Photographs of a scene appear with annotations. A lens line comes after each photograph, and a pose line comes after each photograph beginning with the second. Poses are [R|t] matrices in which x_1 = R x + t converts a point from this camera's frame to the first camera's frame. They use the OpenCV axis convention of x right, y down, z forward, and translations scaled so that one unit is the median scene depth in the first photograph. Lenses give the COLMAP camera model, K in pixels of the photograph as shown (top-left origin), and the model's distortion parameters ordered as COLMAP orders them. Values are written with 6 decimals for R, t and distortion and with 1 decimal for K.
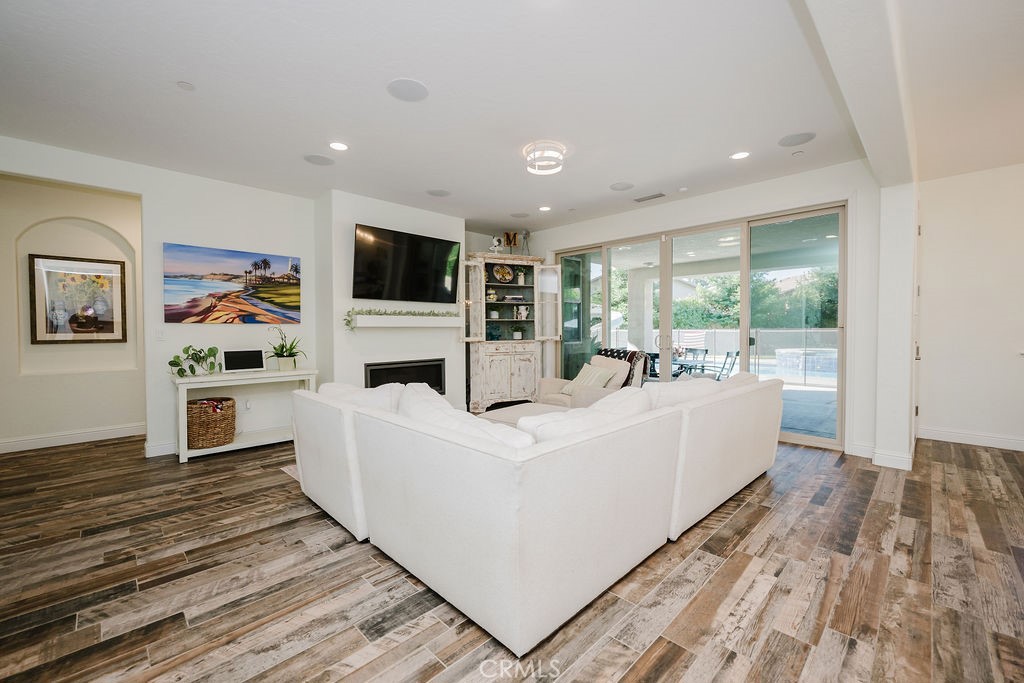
lens RADIAL K [[418.3, 0, 508.3], [0, 418.3, 338.5], [0, 0, 1]] dist [-0.000239, -0.000111]
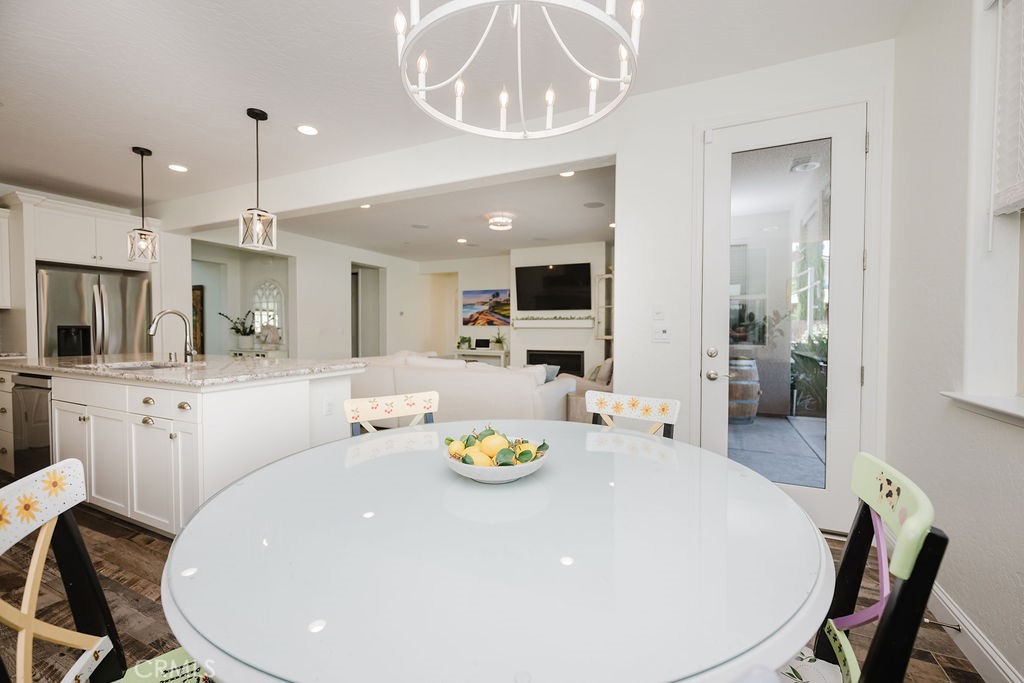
lens RADIAL K [[420.2, 0, 510.0], [0, 420.2, 337.5], [0, 0, 1]] dist [-0.000284, -0.000103]
pose [[0.342697, 0.023785, -0.939145, 1.335170], [-0.026627, 0.999524, 0.015598, -0.013594], [0.939069, 0.019662, 0.343167, 0.415820]]
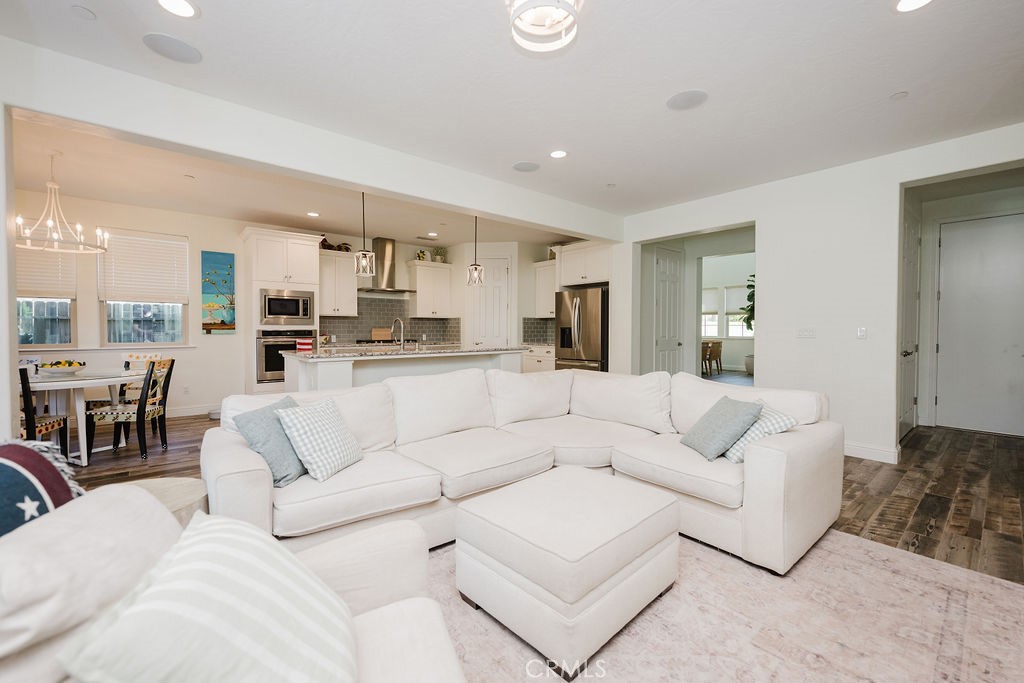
lens RADIAL K [[425.4, 0, 510.8], [0, 425.4, 336.2], [0, 0, 1]] dist [0.000185, 0.000085]
pose [[-0.997047, -0.000001, 0.076795, 0.071910], [0.003061, 0.999205, 0.039757, -0.027586], [-0.076734, 0.039875, -0.996254, 1.316210]]
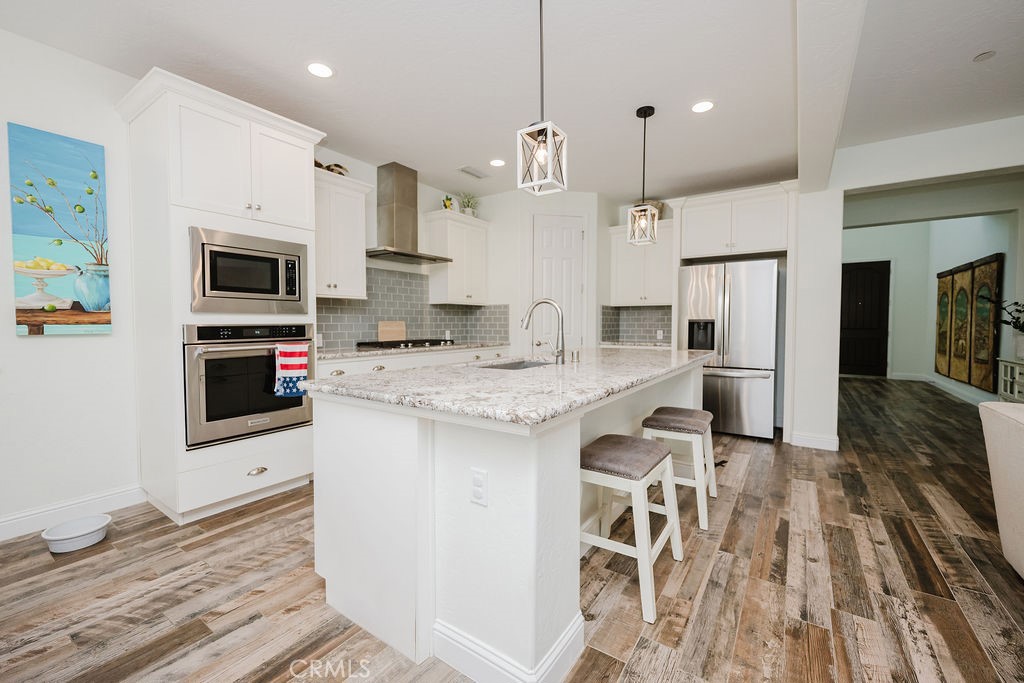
lens RADIAL K [[420.2, 0, 510.0], [0, 420.2, 337.5], [0, 0, 1]] dist [-0.000284, -0.000103]
pose [[-0.981825, 0.010085, -0.189518, 0.641663], [-0.001521, 0.998137, 0.060993, -0.015050], [0.189780, 0.060173, -0.979981, 0.681906]]
